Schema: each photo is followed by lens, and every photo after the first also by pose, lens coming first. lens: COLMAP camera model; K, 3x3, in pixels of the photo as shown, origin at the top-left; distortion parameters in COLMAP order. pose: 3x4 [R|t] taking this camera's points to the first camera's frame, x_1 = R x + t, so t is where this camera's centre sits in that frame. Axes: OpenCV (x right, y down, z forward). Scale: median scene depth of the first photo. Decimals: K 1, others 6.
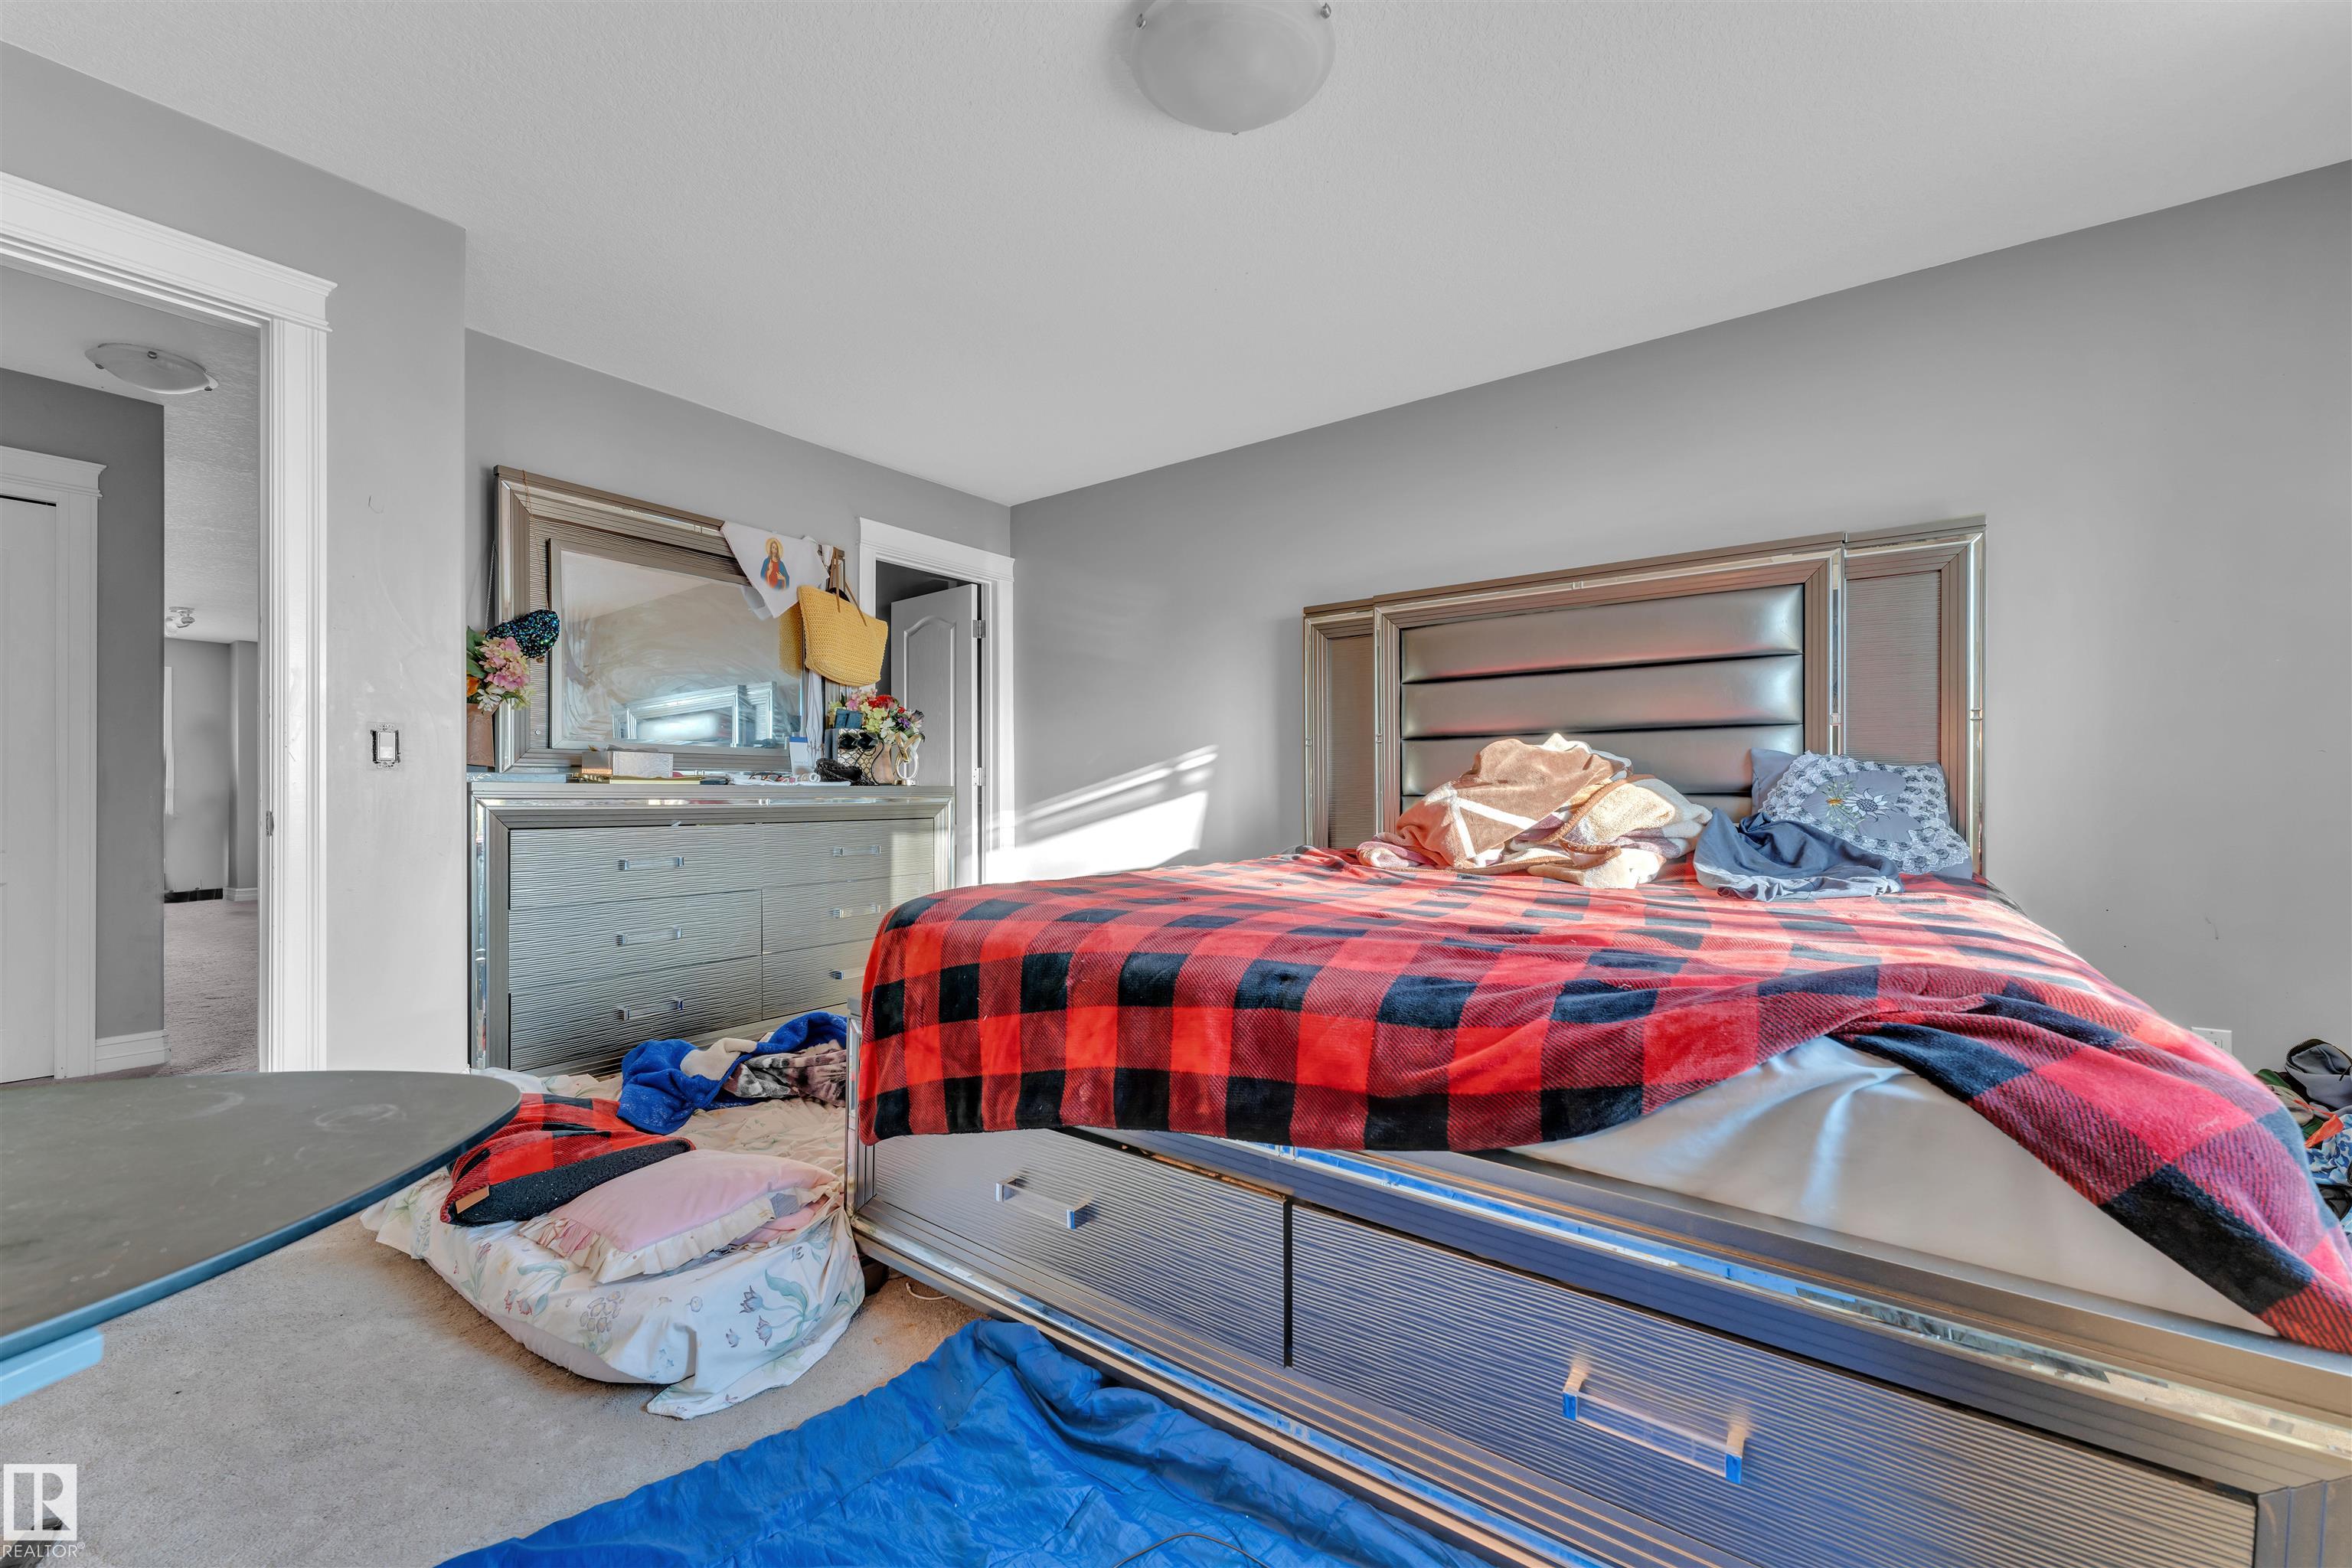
lens RADIAL K [[945.3, 0, 1178.6], [0, 945.3, 793.7], [0, 0, 1]] dist [-0.001253, -0.000104]
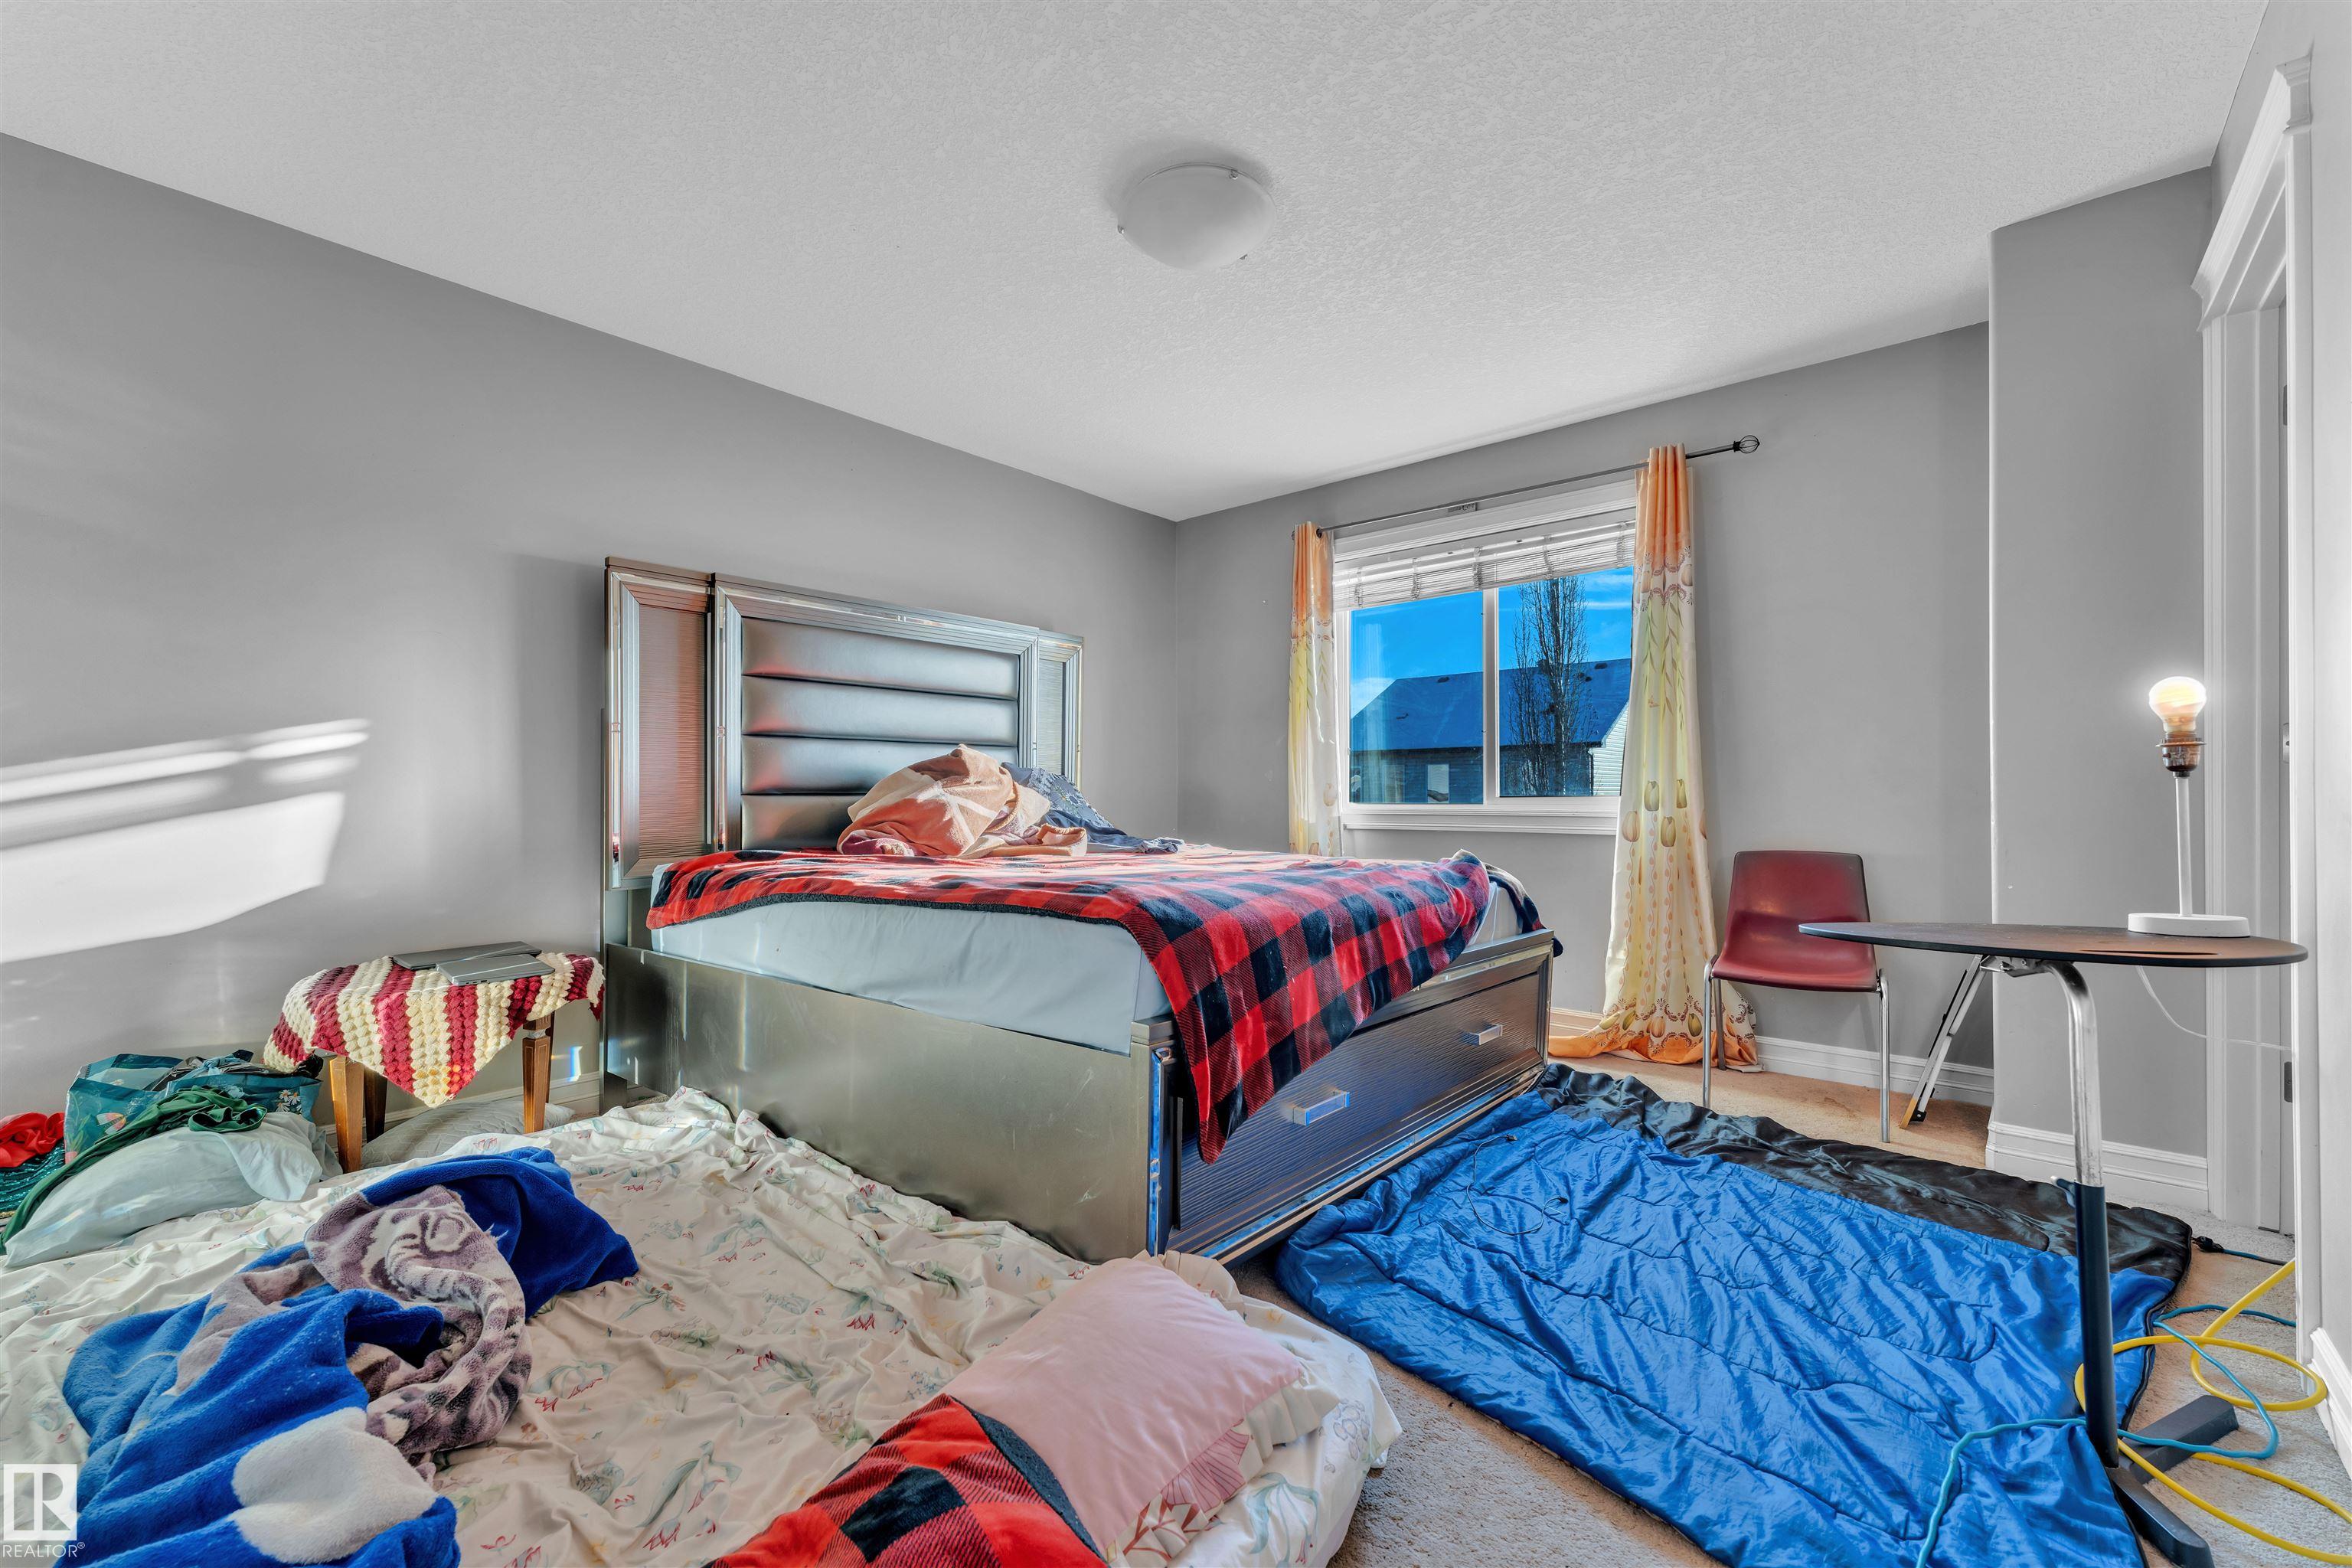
lens RADIAL K [[945.3, 0, 1178.6], [0, 945.3, 793.7], [0, 0, 1]] dist [-0.001253, -0.000104]
pose [[0.095731, -0.001809, 0.995406, -0.832758], [0.007538, 0.999971, 0.001092, 0.002277], [-0.995379, 0.007399, 0.095742, 0.612993]]
